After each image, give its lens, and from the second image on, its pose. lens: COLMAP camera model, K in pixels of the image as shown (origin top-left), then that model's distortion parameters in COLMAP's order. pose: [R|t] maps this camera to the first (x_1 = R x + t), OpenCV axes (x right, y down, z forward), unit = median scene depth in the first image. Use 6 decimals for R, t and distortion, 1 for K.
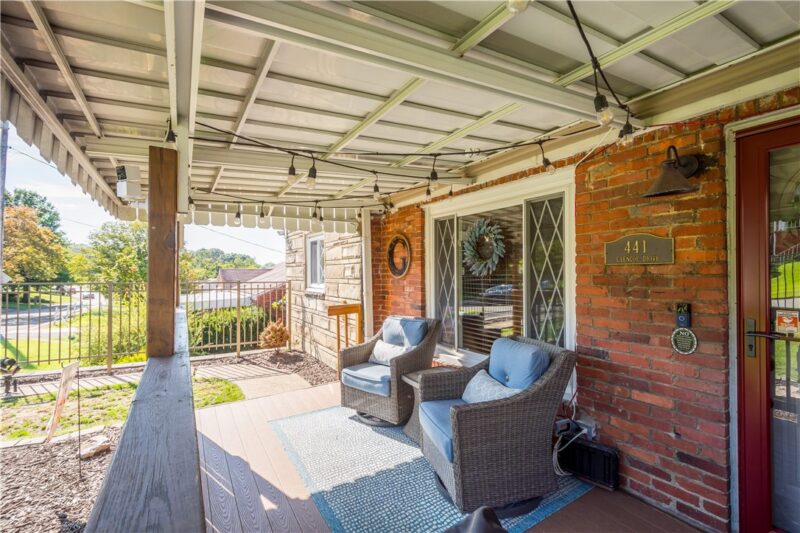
lens RADIAL K [[349.7, 0, 402.8], [0, 349.7, 274.1], [0, 0, 1]] dist [0.015201, -0.000394]
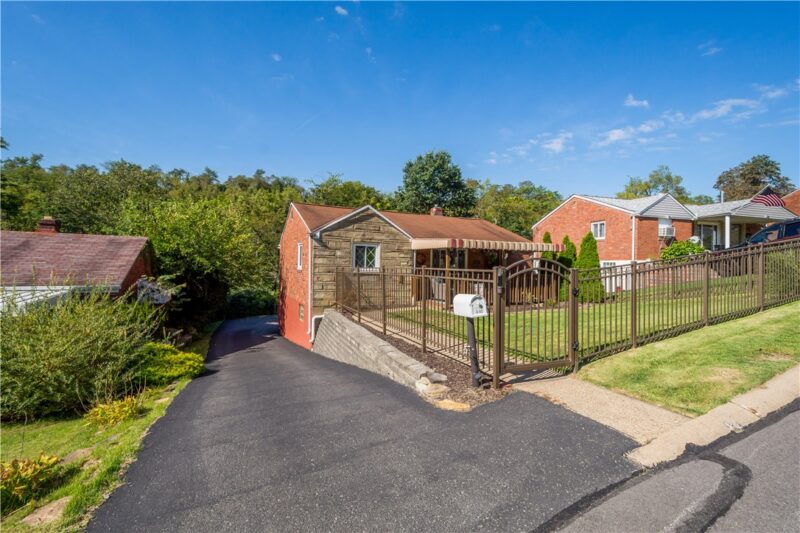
lens RADIAL K [[347.9, 0, 400.0], [0, 347.9, 266.5], [0, 0, 1]] dist [0.008937, -0.000185]
pose [[0.146089, 0.010277, 0.989218, -3.221874], [-0.008293, 0.999924, -0.009164, 0.050657], [-0.989237, -0.006865, 0.146163, 0.775141]]
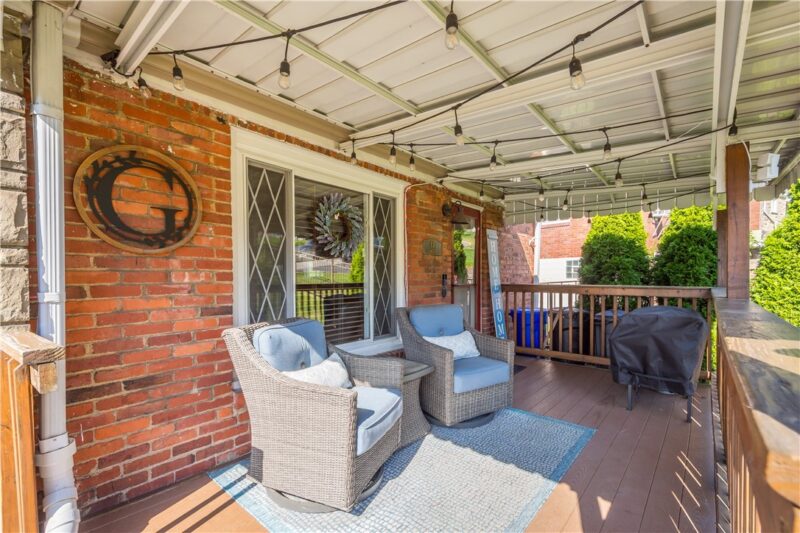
lens RADIAL K [[349.7, 0, 402.8], [0, 349.7, 274.1], [0, 0, 1]] dist [0.015201, -0.000394]
pose [[-0.301789, -0.001385, 0.953374, -0.541356], [0.000965, 0.999998, 0.001758, 0.039223], [-0.953374, 0.001450, -0.301787, 0.882866]]
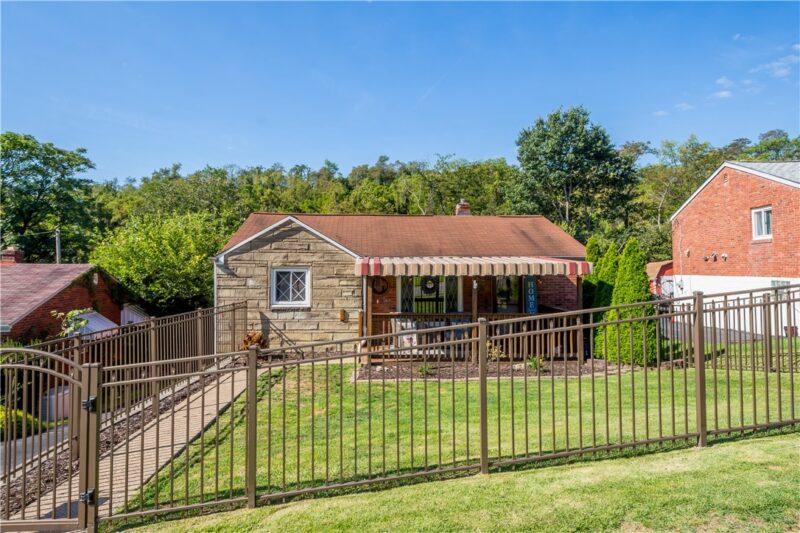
lens RADIAL K [[457.7, 0, 400.0], [0, 457.7, 266.5], [0, 0, 1]] dist [0.042397, -0.038039]
pose [[0.486085, 0.016372, 0.873758, -2.543741], [0.002983, 0.999788, -0.020393, -0.116263], [-0.873907, 0.012519, 0.485933, -0.504375]]
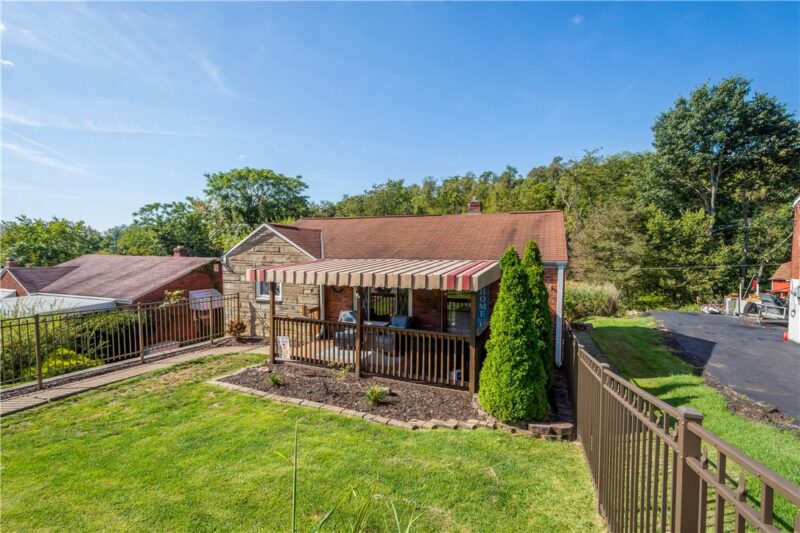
lens RADIAL K [[349.7, 0, 402.8], [0, 349.7, 274.1], [0, 0, 1]] dist [0.015201, -0.000394]
pose [[0.820073, -0.017312, 0.571997, -1.042183], [-0.012564, 0.998757, 0.048242, -0.254534], [-0.572121, -0.046748, 0.818836, -1.208486]]
